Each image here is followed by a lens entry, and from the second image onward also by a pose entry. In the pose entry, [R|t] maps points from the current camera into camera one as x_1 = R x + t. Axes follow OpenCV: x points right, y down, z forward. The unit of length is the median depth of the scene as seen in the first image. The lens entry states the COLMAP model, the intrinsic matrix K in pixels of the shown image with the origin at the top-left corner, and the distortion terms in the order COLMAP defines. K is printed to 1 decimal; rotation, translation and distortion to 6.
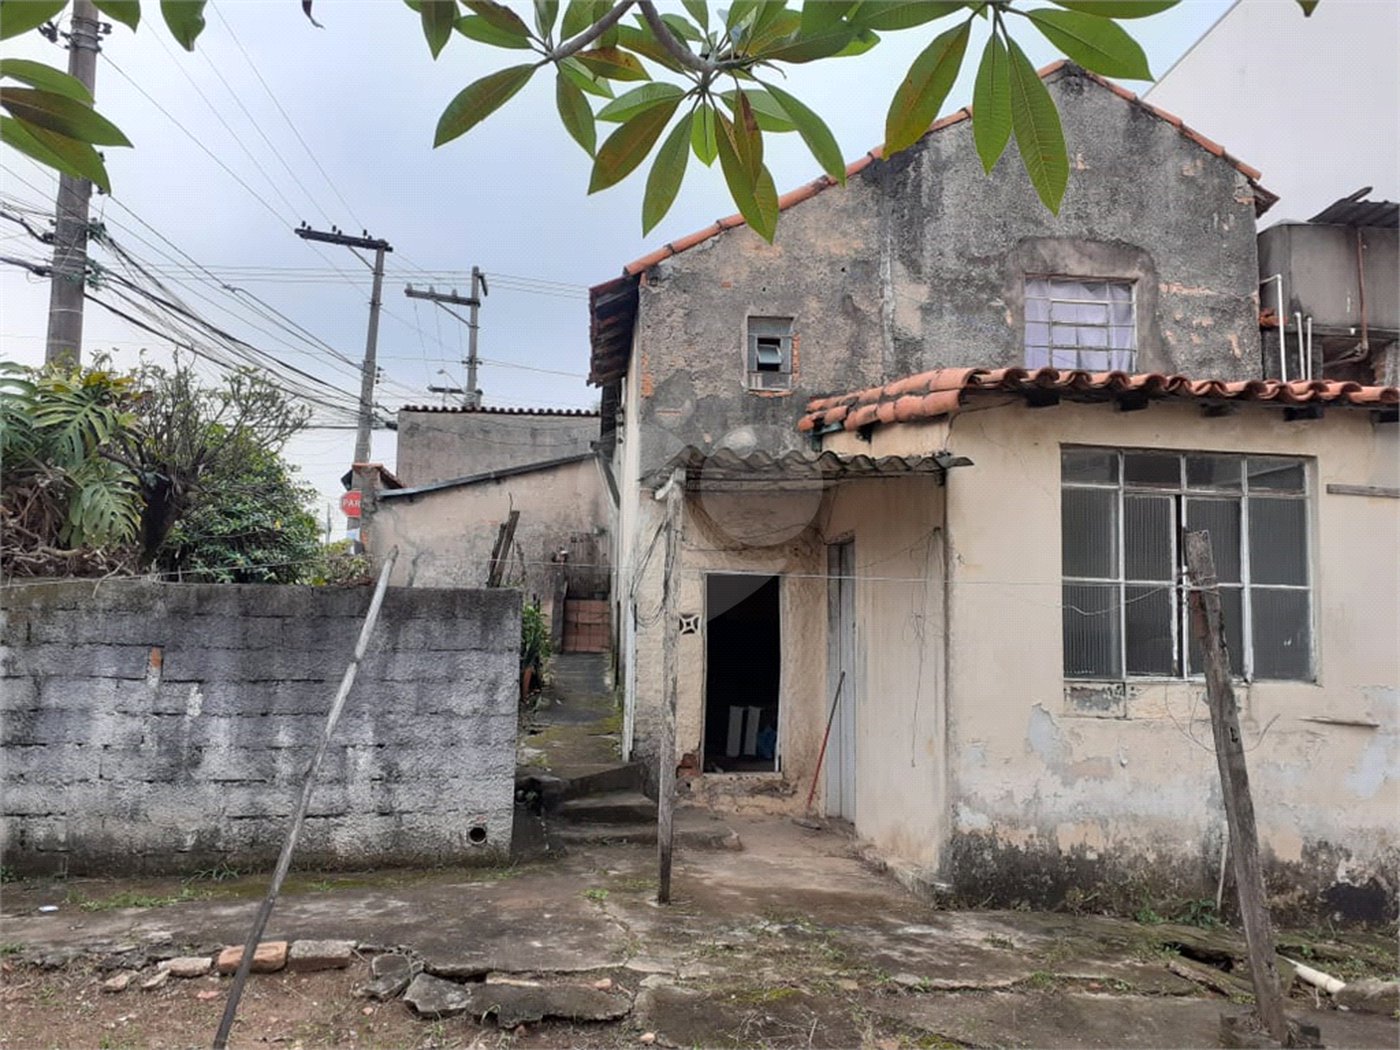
lens RADIAL K [[1103.5, 0, 699.8], [0, 1103.5, 553.6], [0, 0, 1]] dist [0.012555, -0.029328]
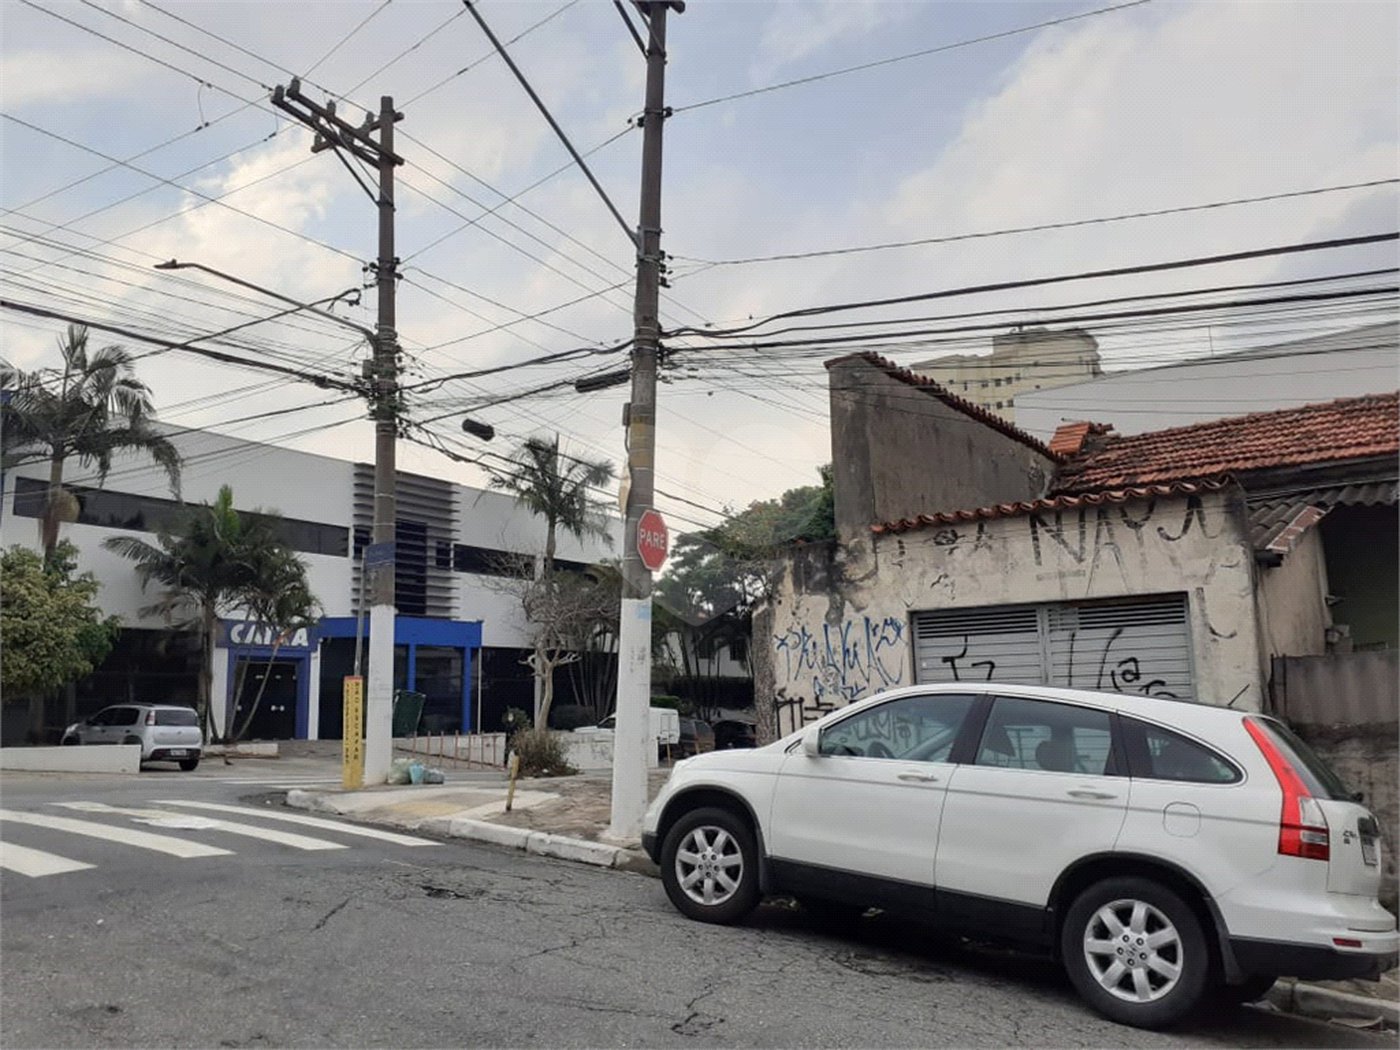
lens RADIAL K [[1102.4, 0, 692.5], [0, 1102.4, 535.2], [0, 0, 1]] dist [0.181718, -0.392837]
pose [[0.643382, 0.090915, 0.760128, -0.627672], [-0.033087, 0.995298, -0.091037, -0.006784], [-0.764830, 0.033422, 0.643365, 0.691320]]
